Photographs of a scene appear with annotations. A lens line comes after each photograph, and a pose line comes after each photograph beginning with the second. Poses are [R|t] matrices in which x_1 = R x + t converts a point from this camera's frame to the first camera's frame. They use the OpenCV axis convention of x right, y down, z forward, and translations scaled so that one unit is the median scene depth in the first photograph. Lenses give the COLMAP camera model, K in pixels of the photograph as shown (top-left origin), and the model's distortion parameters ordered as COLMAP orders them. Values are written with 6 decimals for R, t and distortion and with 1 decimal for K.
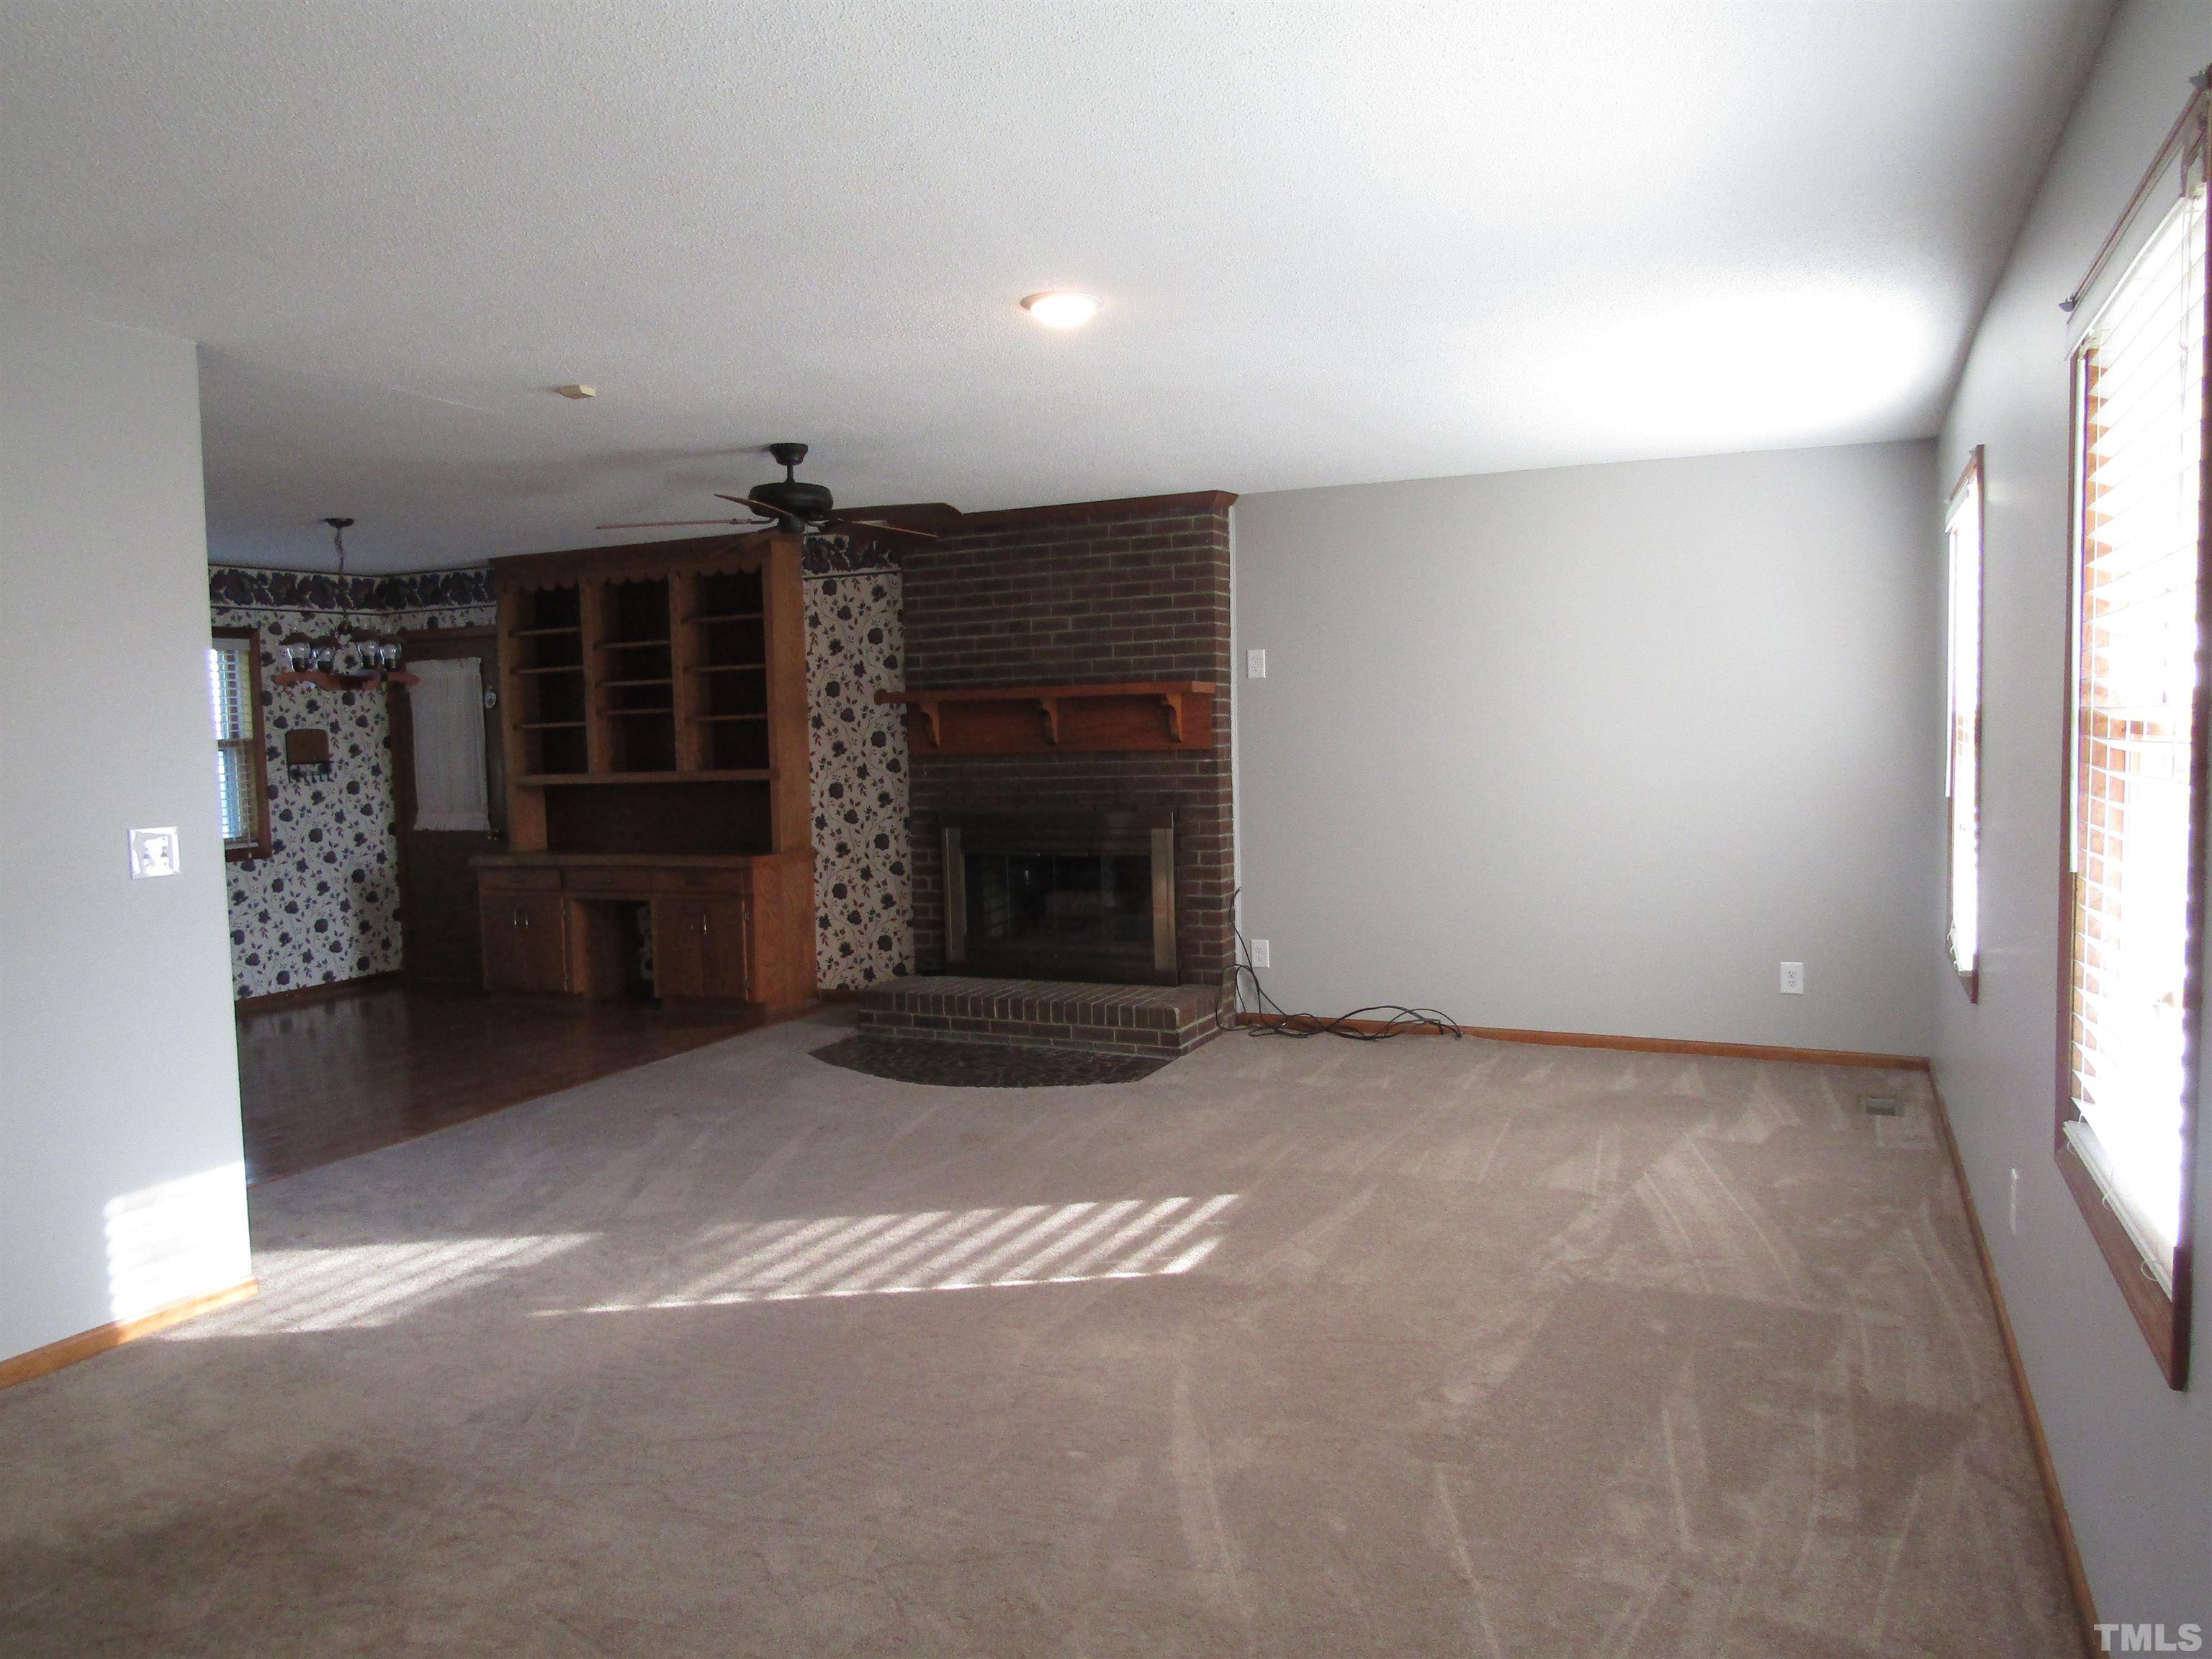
lens RADIAL K [[1575.5, 0, 1122.6], [0, 1575.5, 817.4], [0, 0, 1]] dist [-0.008765, 0.010653]
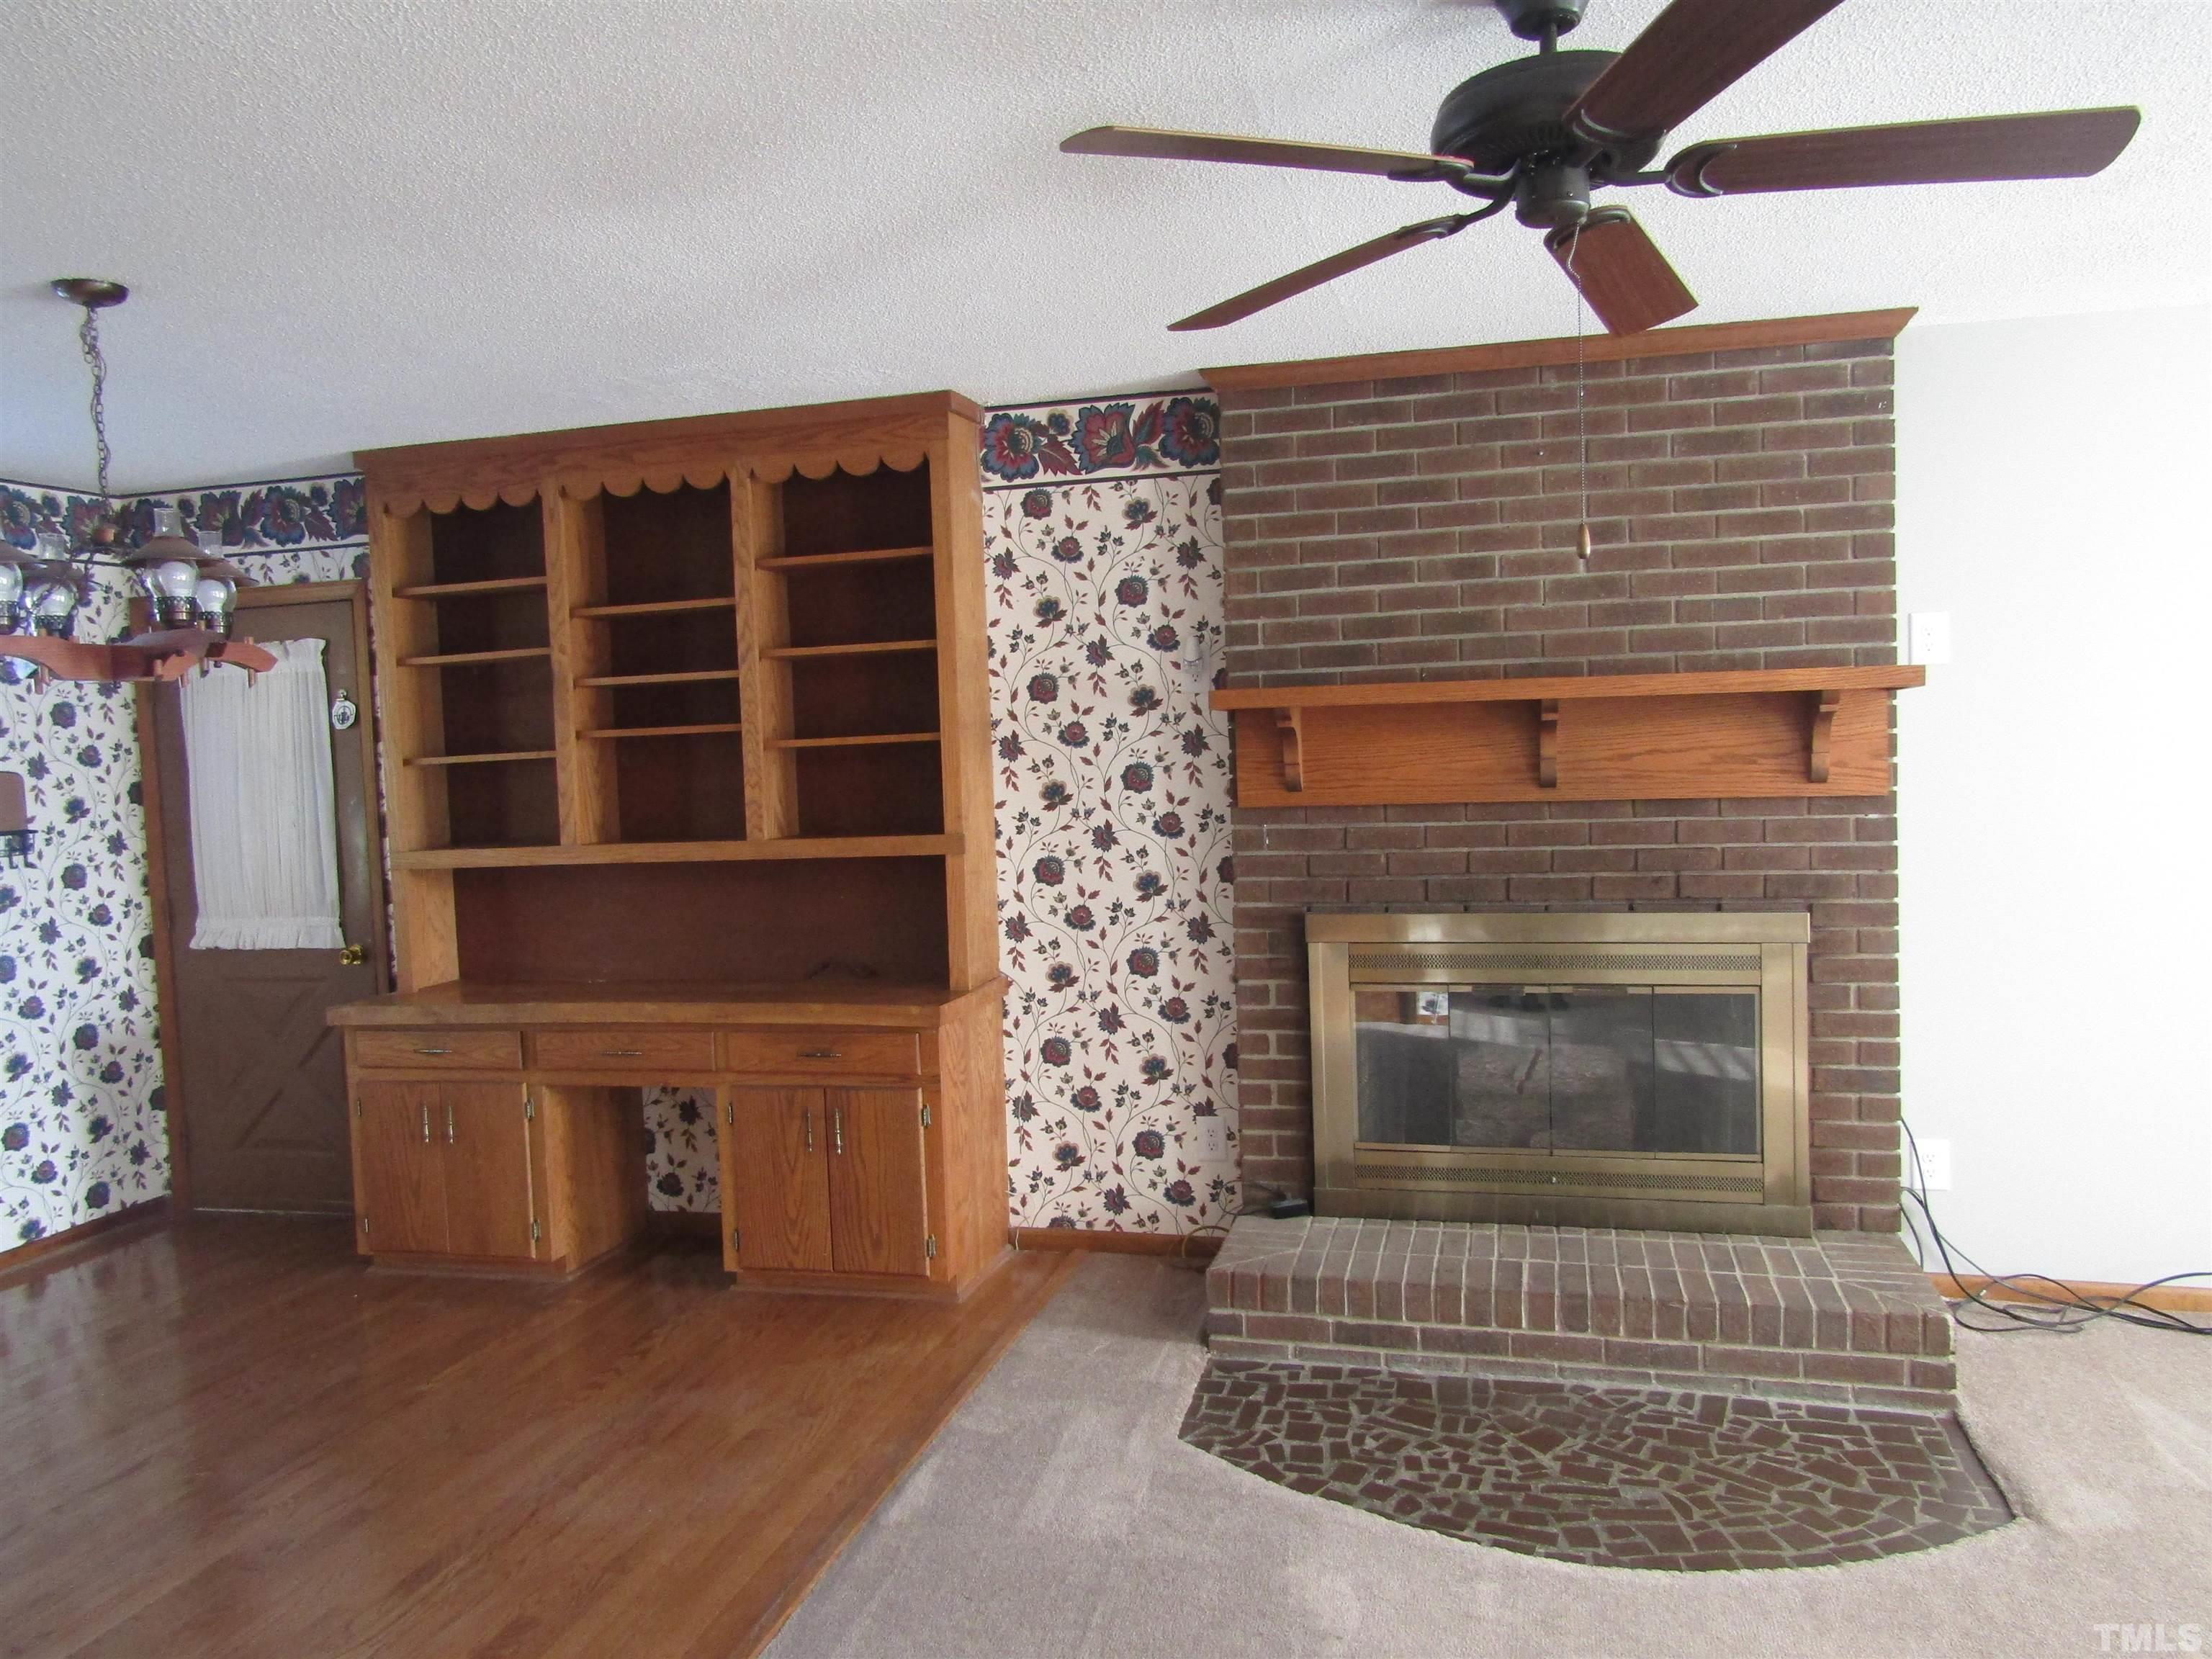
lens RADIAL K [[1575.5, 0, 1123.1], [0, 1575.5, 824.4], [0, 0, 1]] dist [-0.008765, 0.010653]
pose [[0.984896, -0.016230, 0.172385, -0.282769], [0.018175, 0.999788, -0.009710, -0.031315], [-0.172190, 0.012696, 0.984982, 0.503603]]
